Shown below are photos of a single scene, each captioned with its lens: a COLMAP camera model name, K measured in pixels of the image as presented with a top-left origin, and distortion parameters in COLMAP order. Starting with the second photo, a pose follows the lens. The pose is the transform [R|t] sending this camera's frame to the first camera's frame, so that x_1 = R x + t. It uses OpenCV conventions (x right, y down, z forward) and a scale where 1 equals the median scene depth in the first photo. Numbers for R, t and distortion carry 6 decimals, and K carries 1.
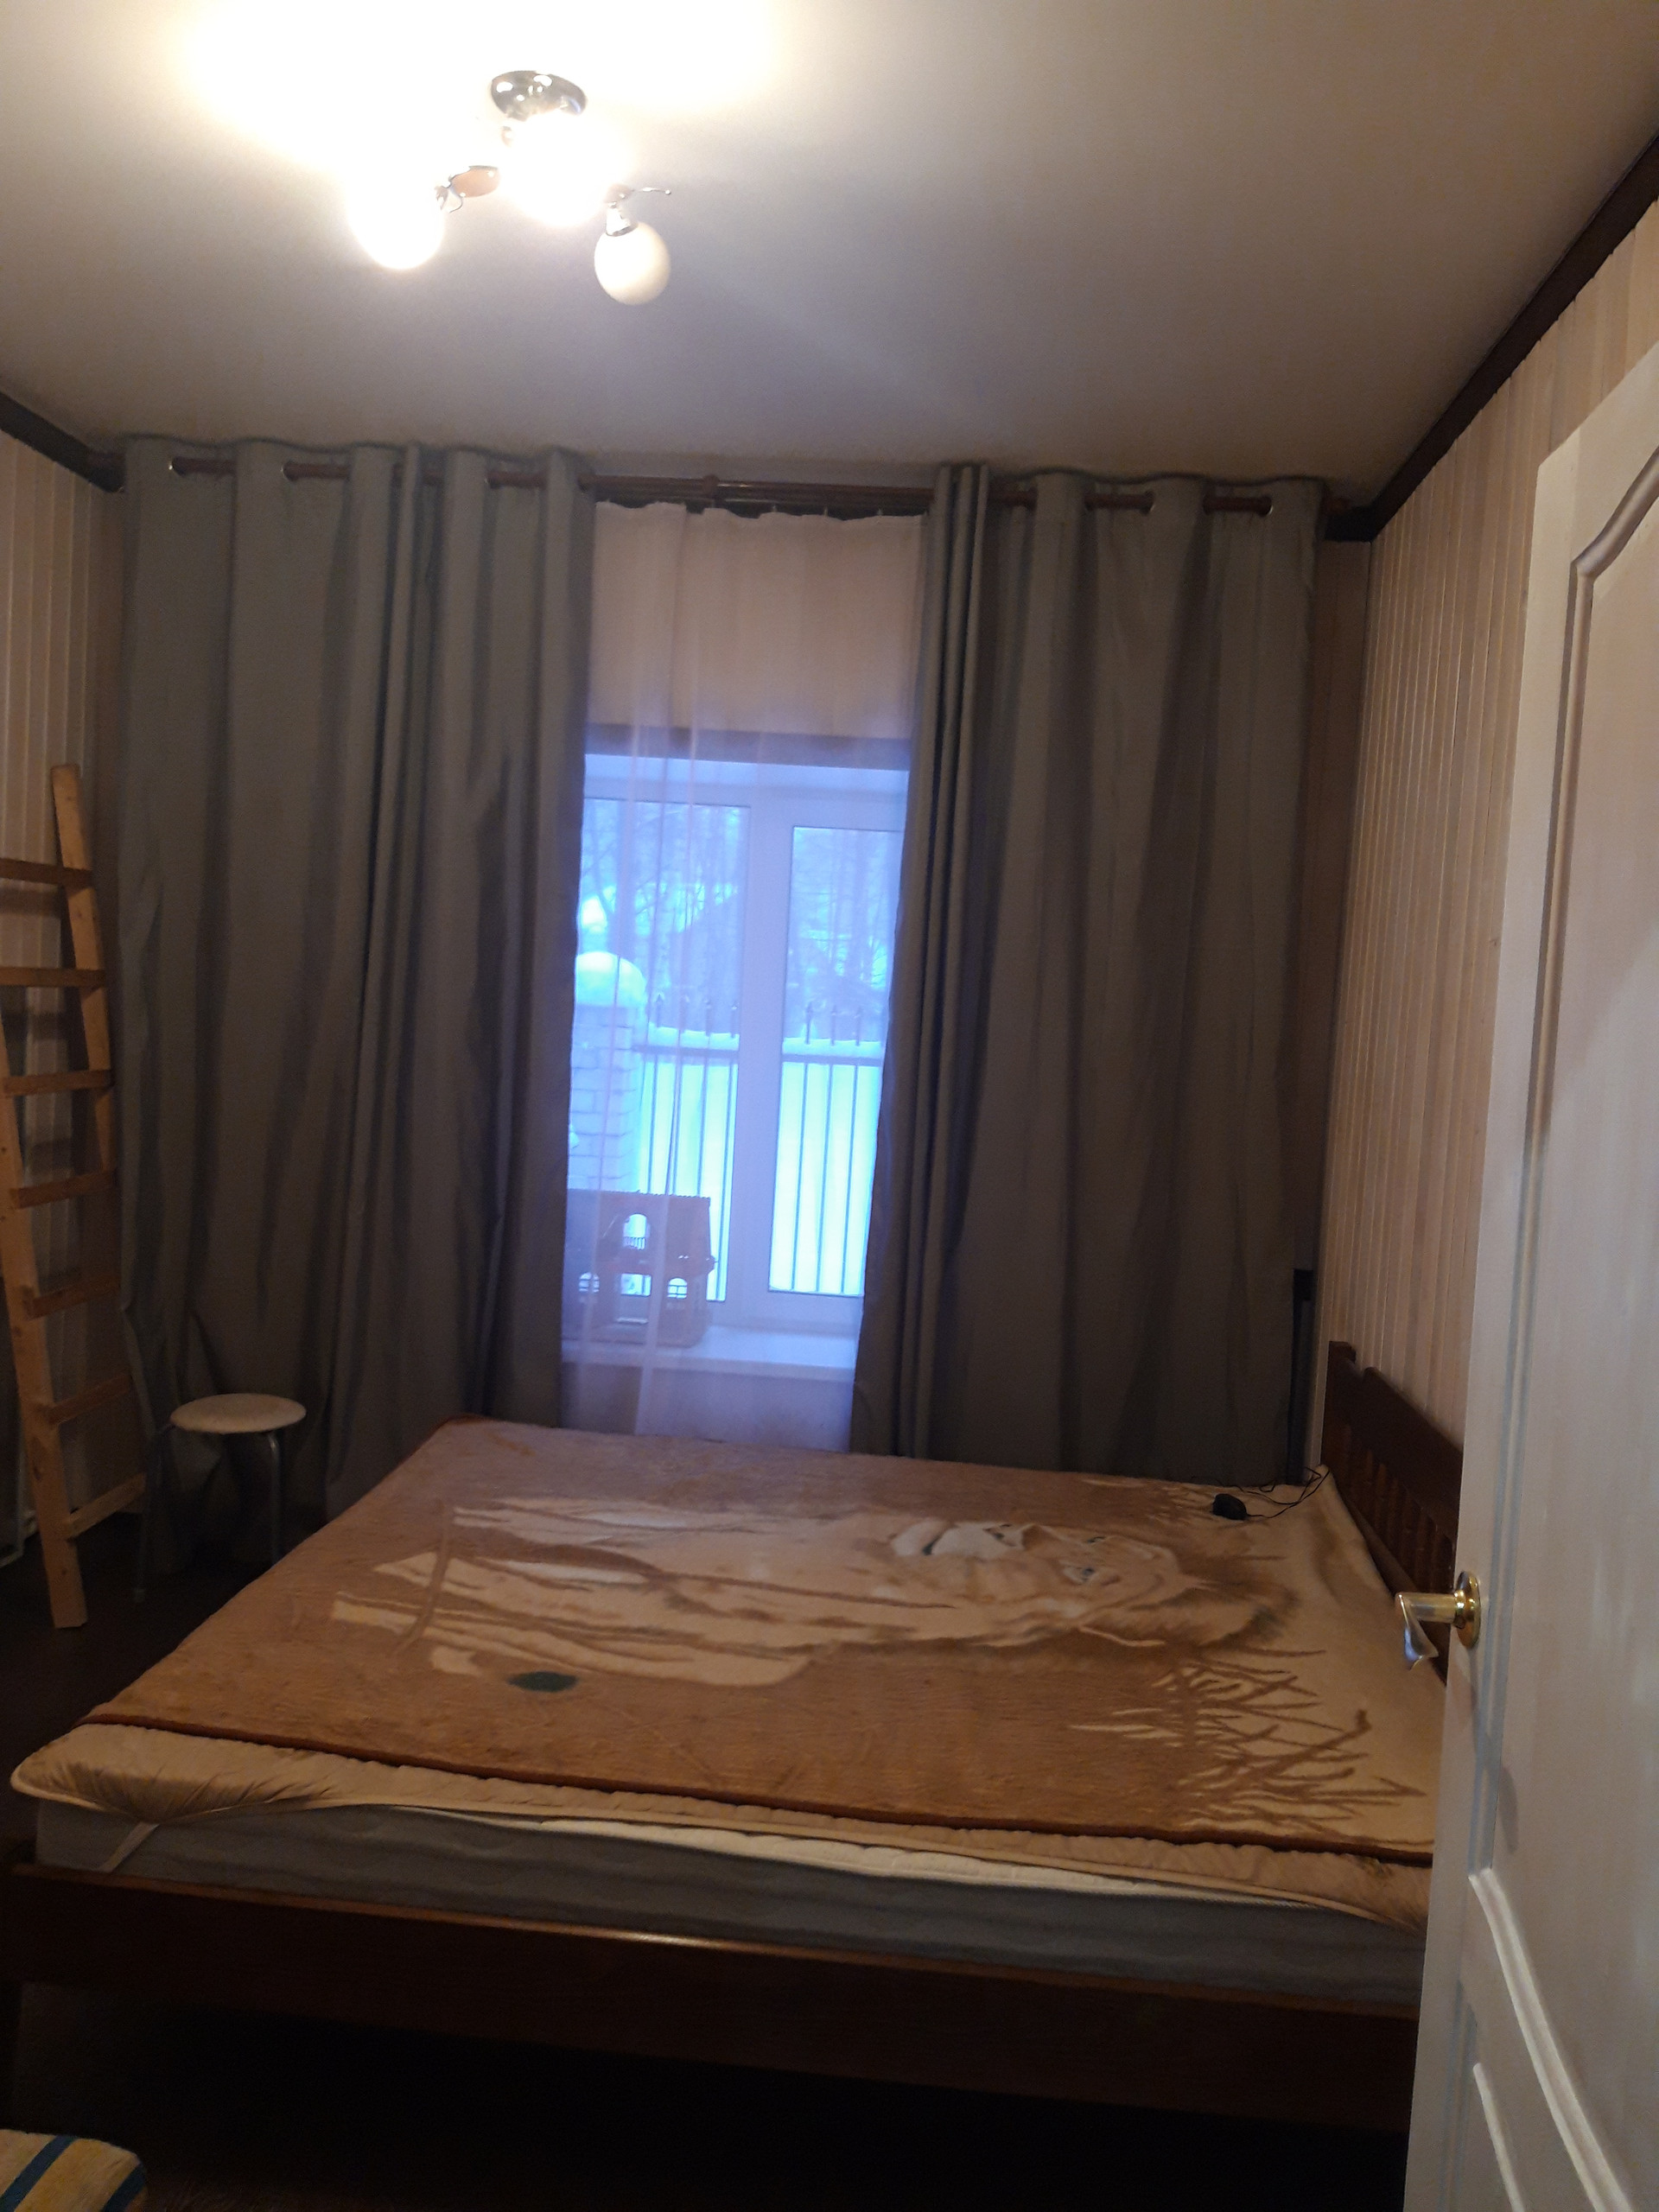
lens RADIAL K [[1732.6, 0, 829.5], [0, 1732.6, 1106.0], [0, 0, 1]] dist [0.082035, -0.187846]
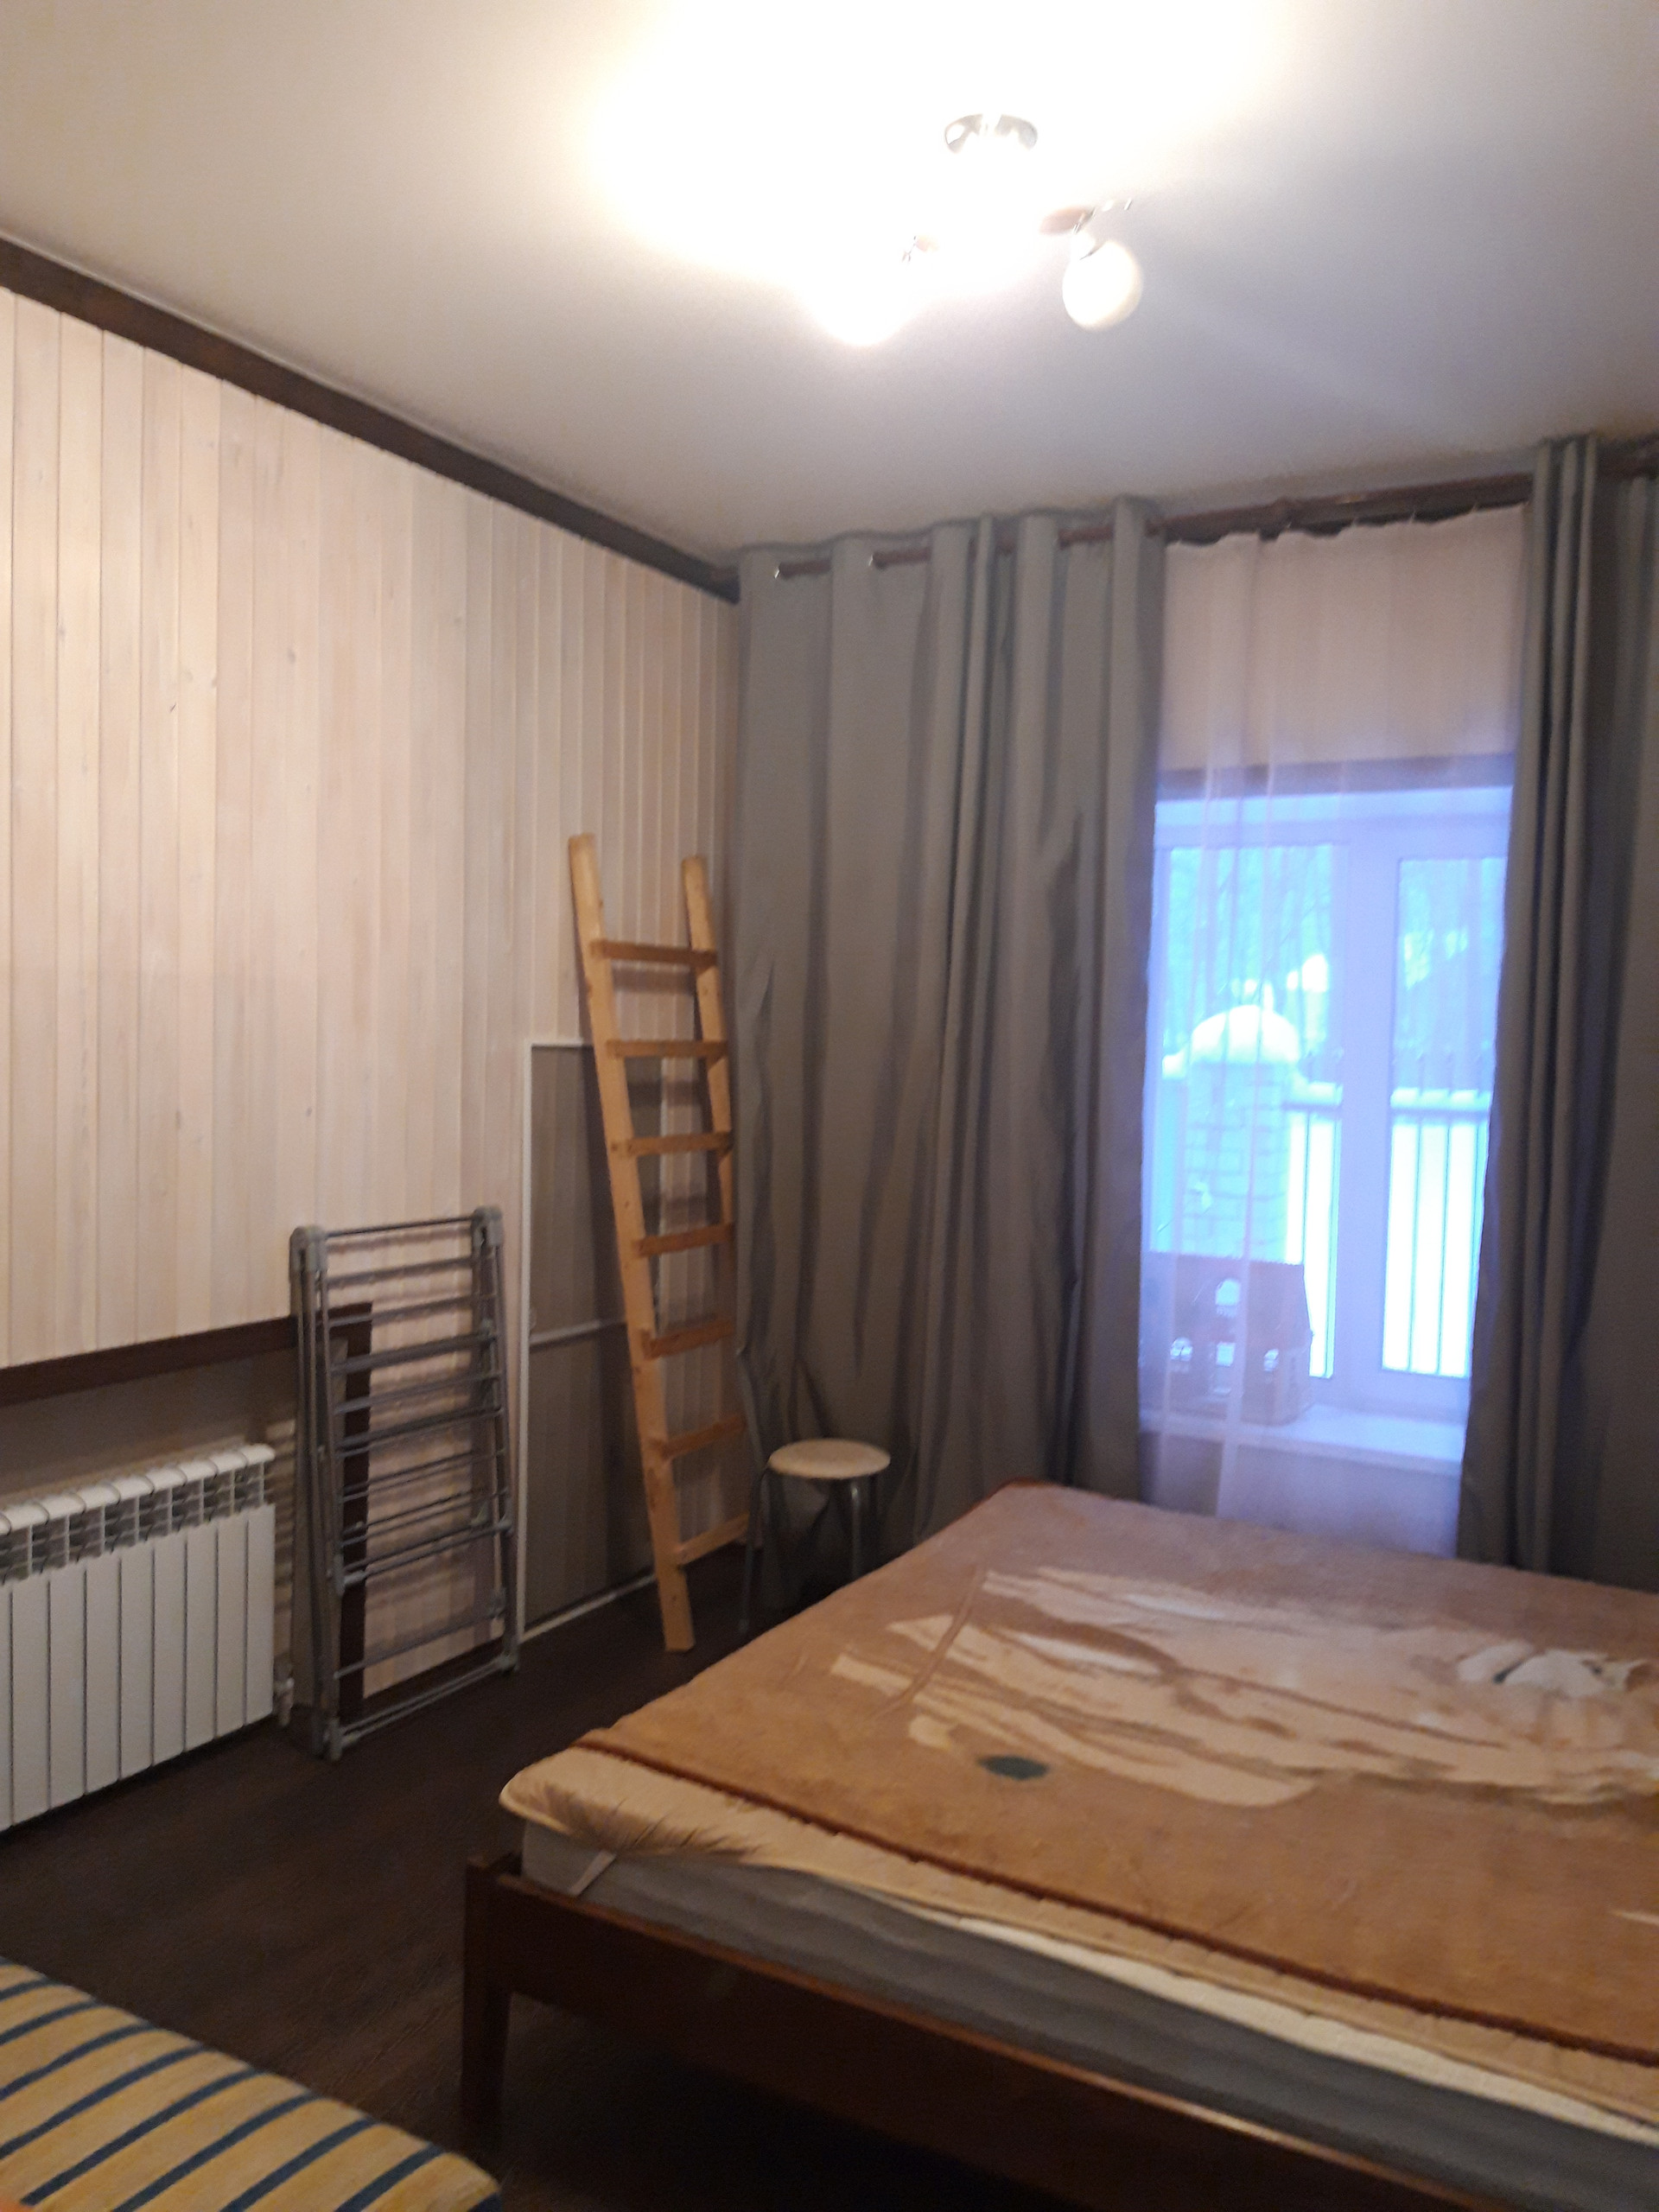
lens RADIAL K [[1716.3, 0, 829.5], [0, 1716.3, 1106.0], [0, 0, 1]] dist [0.086623, -0.148191]
pose [[0.912478, -0.015301, -0.408840, 0.105535], [0.000334, 0.999328, -0.036654, 0.002756], [0.409126, 0.033310, 0.911870, 0.064358]]
